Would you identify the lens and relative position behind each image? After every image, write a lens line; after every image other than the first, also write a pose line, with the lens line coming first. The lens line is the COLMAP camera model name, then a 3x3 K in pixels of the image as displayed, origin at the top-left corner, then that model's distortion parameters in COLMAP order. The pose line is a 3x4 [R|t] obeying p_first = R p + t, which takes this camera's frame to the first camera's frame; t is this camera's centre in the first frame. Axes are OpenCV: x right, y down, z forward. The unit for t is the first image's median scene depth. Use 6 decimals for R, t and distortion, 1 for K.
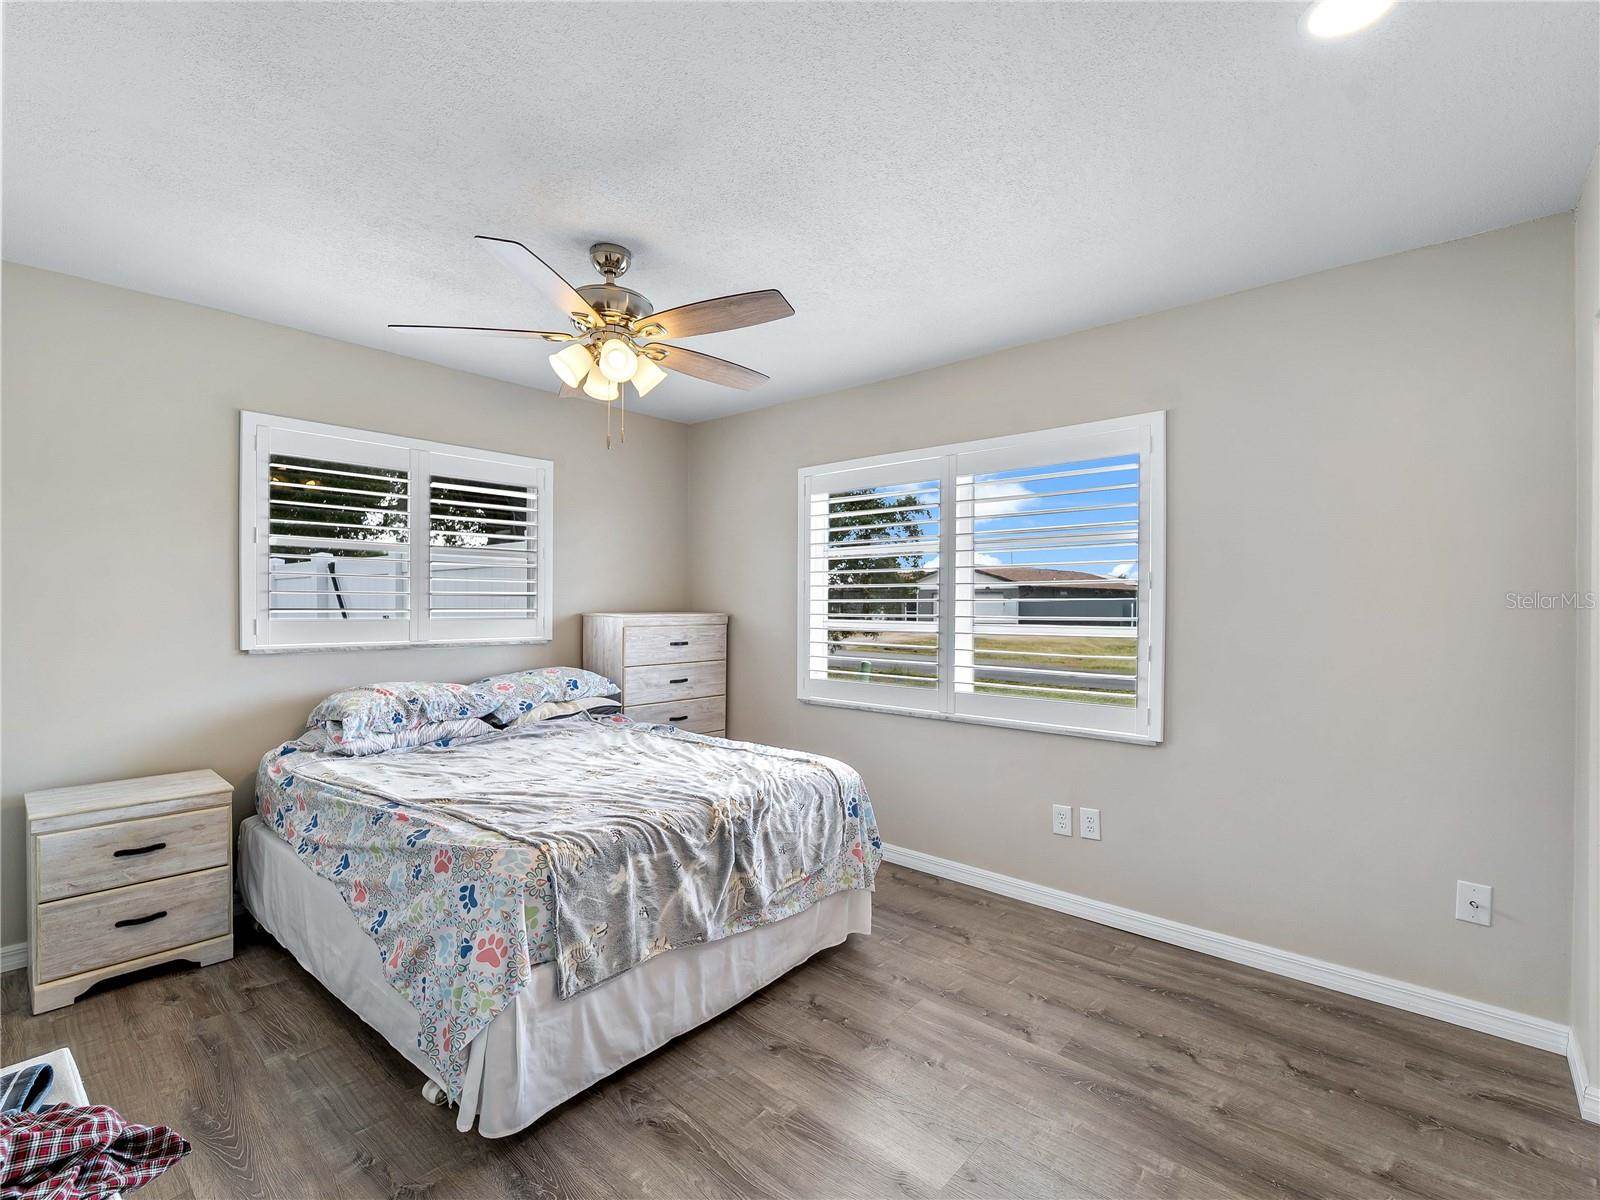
lens RADIAL K [[723.0, 0, 801.0], [0, 723.0, 607.2], [0, 0, 1]] dist [-0.000383, -0.000133]
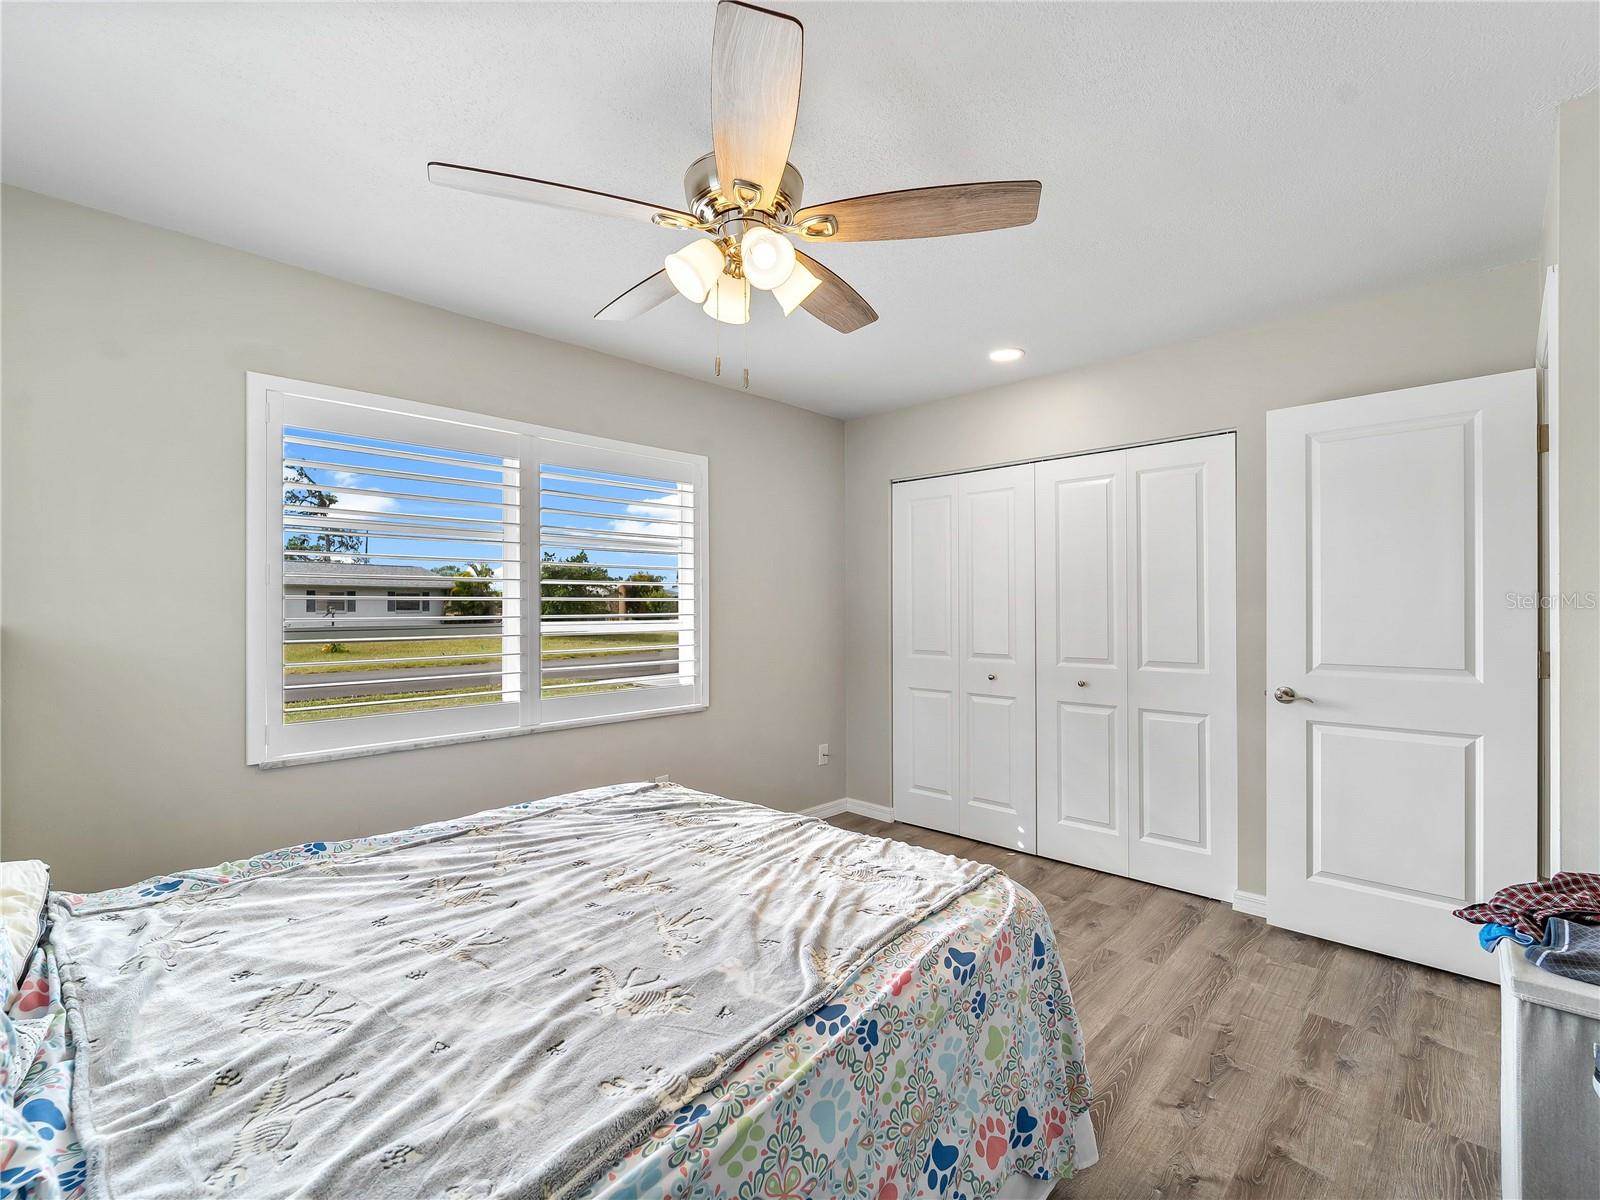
lens RADIAL K [[723.0, 0, 801.0], [0, 723.0, 607.2], [0, 0, 1]] dist [-0.000383, -0.000133]
pose [[0.041932, -0.008278, 0.999086, -0.809471], [0.001556, 0.999965, 0.008220, -0.006835], [-0.999119, 0.001210, 0.041944, 0.762047]]
